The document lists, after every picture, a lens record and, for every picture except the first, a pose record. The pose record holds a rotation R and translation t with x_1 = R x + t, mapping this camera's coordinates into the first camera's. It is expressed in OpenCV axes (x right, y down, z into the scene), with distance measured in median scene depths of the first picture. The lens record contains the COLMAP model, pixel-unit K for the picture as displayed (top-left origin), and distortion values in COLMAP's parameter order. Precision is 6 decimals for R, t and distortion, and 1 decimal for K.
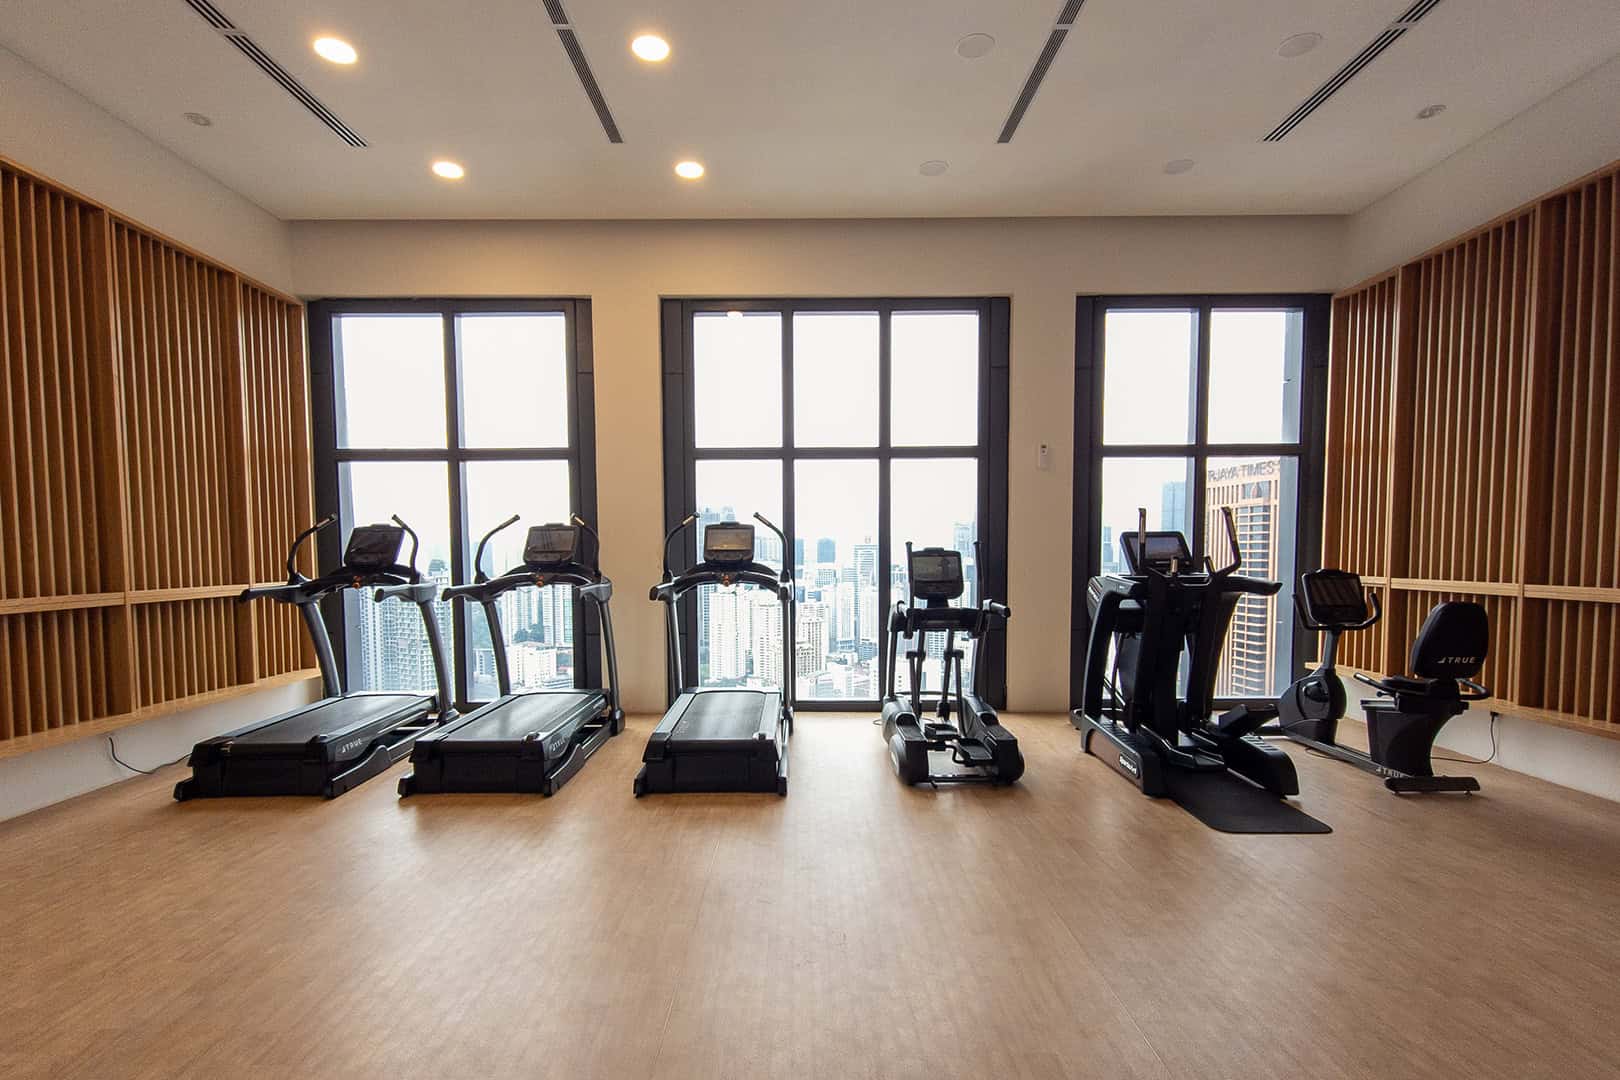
lens RADIAL K [[753.1, 0, 810.7], [0, 753.1, 593.0], [0, 0, 1]] dist [0.002144, 0.000064]
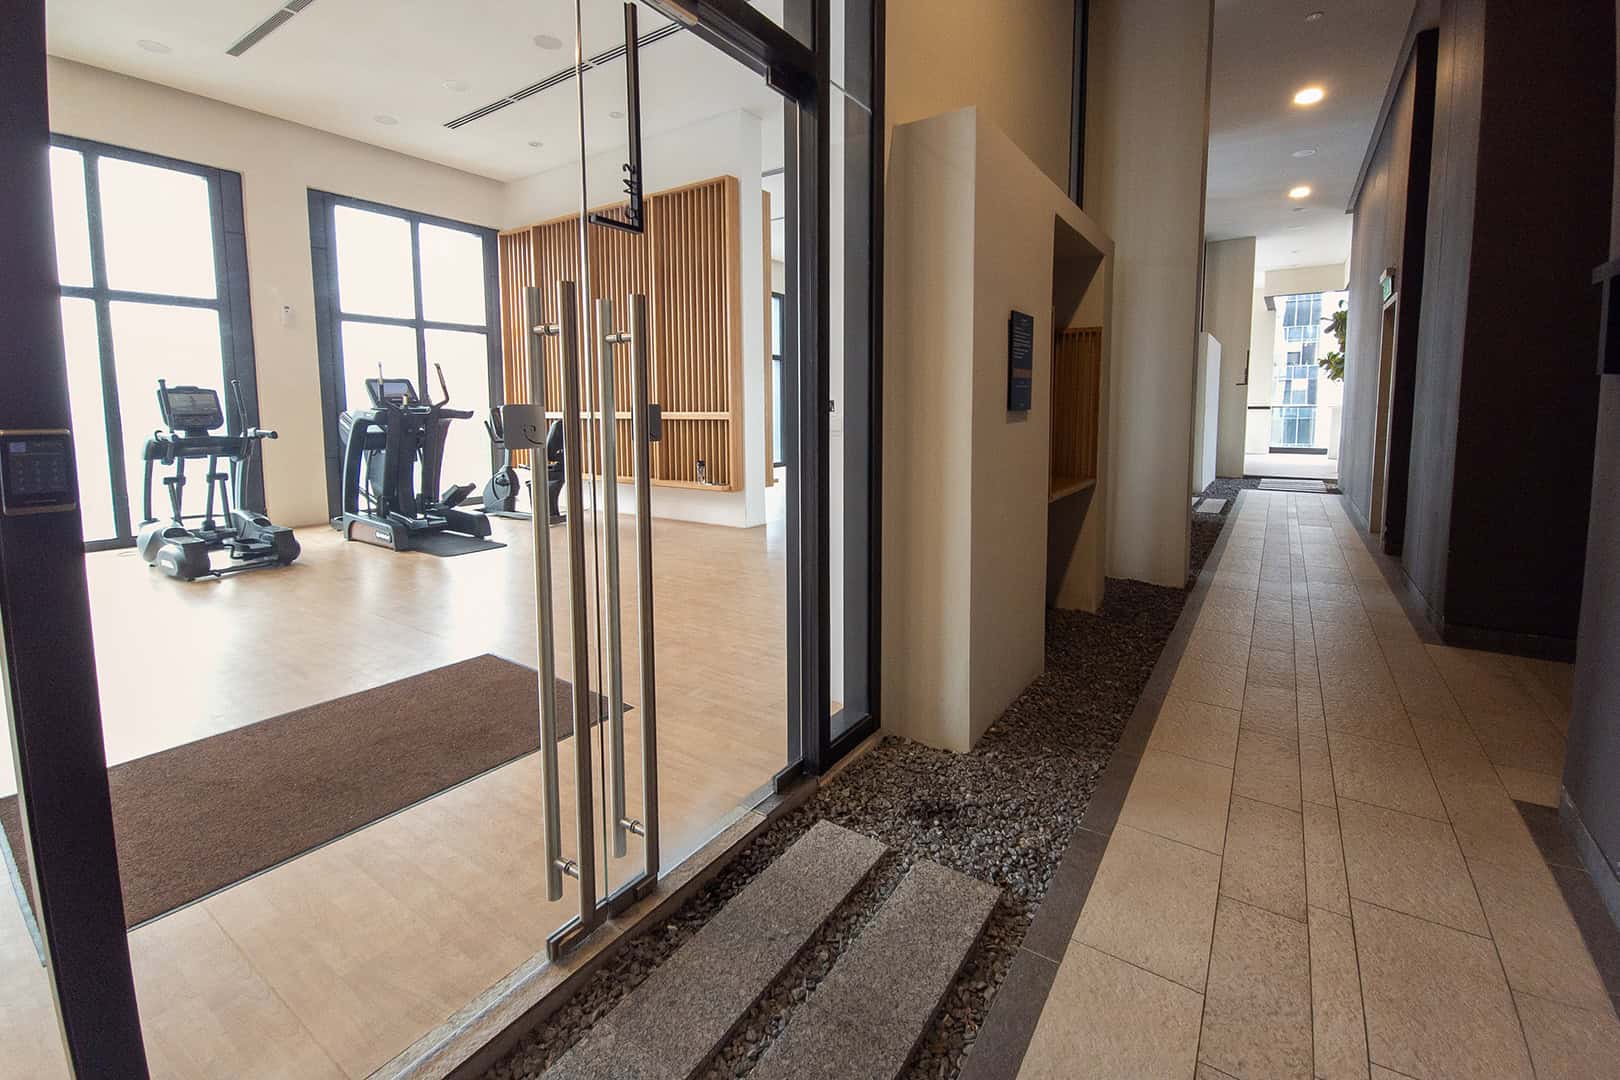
lens RADIAL K [[687.3, 0, 805.2], [0, 687.3, 471.3], [0, 0, 1]] dist [0.001351, -0.000035]
pose [[0.570236, -0.072344, 0.818289, -0.170480], [0.048362, 0.997343, 0.054472, 0.059596], [-0.820056, 0.008512, 0.572220, -0.383442]]
